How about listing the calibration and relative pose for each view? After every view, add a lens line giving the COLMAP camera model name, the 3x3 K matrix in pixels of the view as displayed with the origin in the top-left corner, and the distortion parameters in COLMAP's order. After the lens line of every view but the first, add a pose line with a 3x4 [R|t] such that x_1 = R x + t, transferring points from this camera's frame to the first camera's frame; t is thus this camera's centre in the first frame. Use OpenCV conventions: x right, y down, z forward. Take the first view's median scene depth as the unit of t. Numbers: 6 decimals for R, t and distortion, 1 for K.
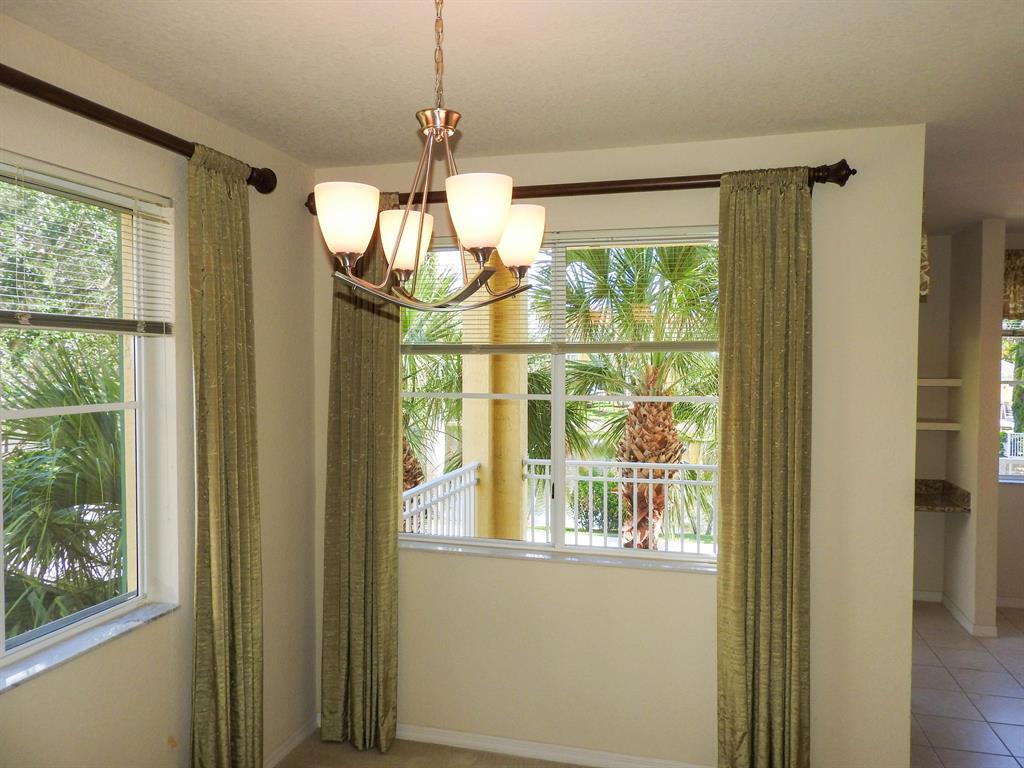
lens RADIAL K [[719.7, 0, 512.0], [0, 719.7, 384.0], [0, 0, 1]] dist [0.006241, 0.003327]
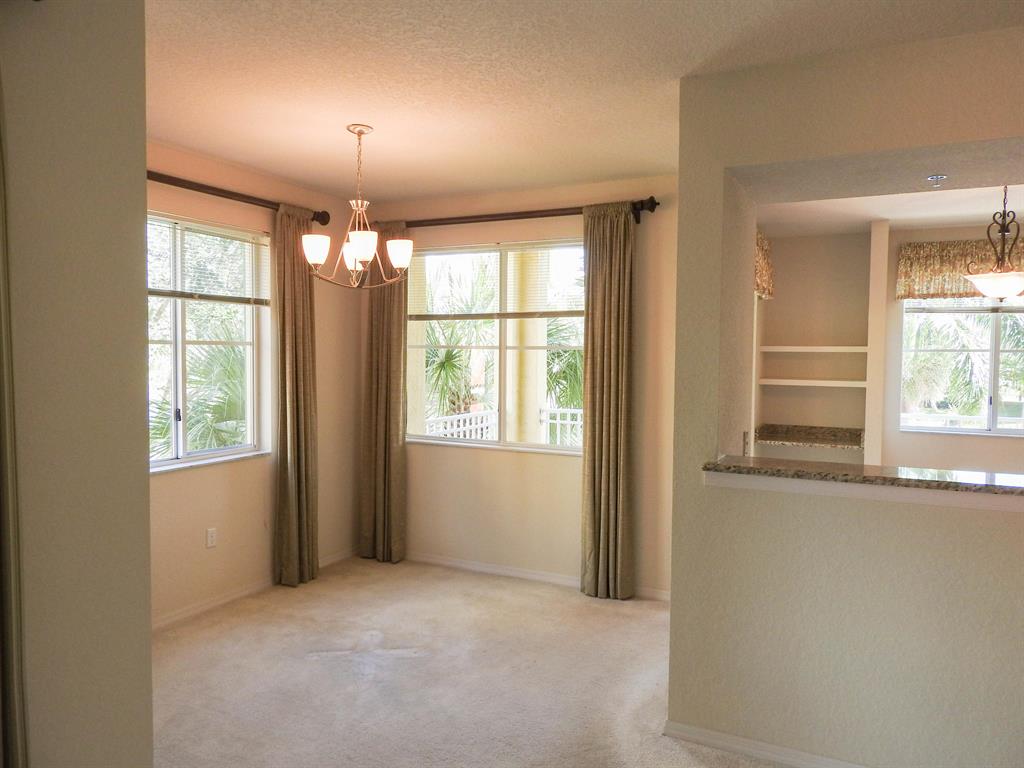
lens RADIAL K [[719.7, 0, 512.0], [0, 719.7, 384.0], [0, 0, 1]] dist [0.006241, 0.003327]
pose [[0.979801, 0.016779, -0.199270, 0.473374], [-0.014495, 0.999812, 0.012912, 0.091662], [0.199449, -0.009762, 0.979860, -0.637853]]
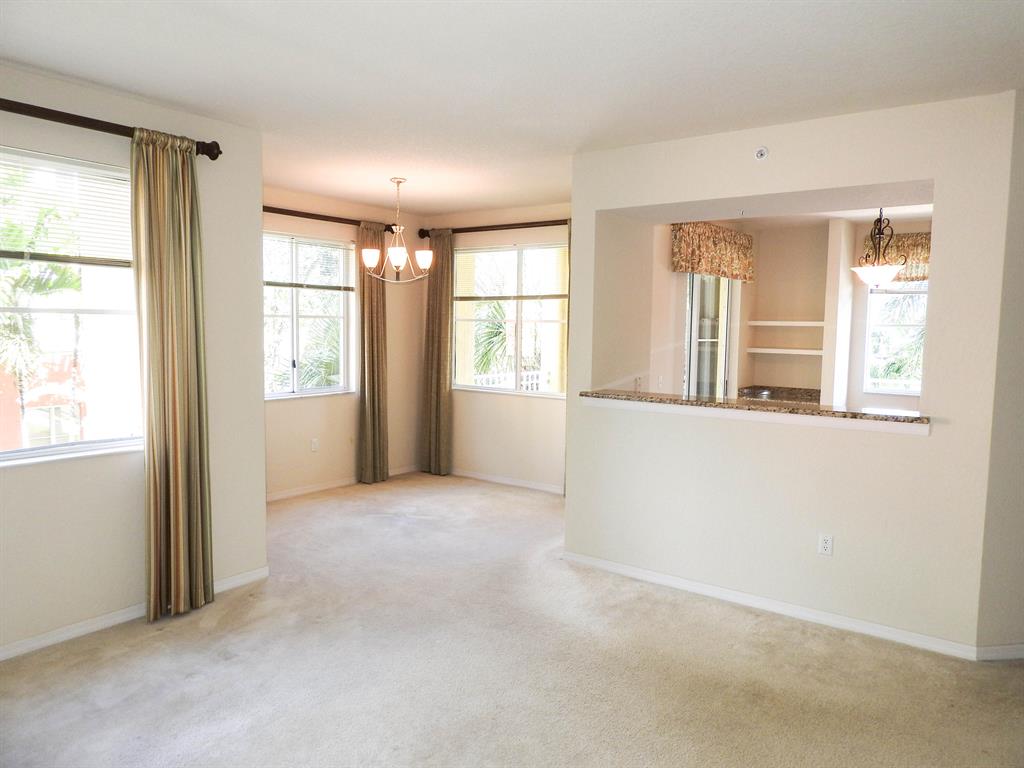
lens RADIAL K [[719.7, 0, 512.0], [0, 719.7, 384.0], [0, 0, 1]] dist [0.006241, 0.003327]
pose [[0.928240, 0.044140, -0.369355, 1.003422], [-0.026357, 0.998244, 0.053058, 0.109851], [0.371048, -0.039515, 0.927773, -1.195044]]
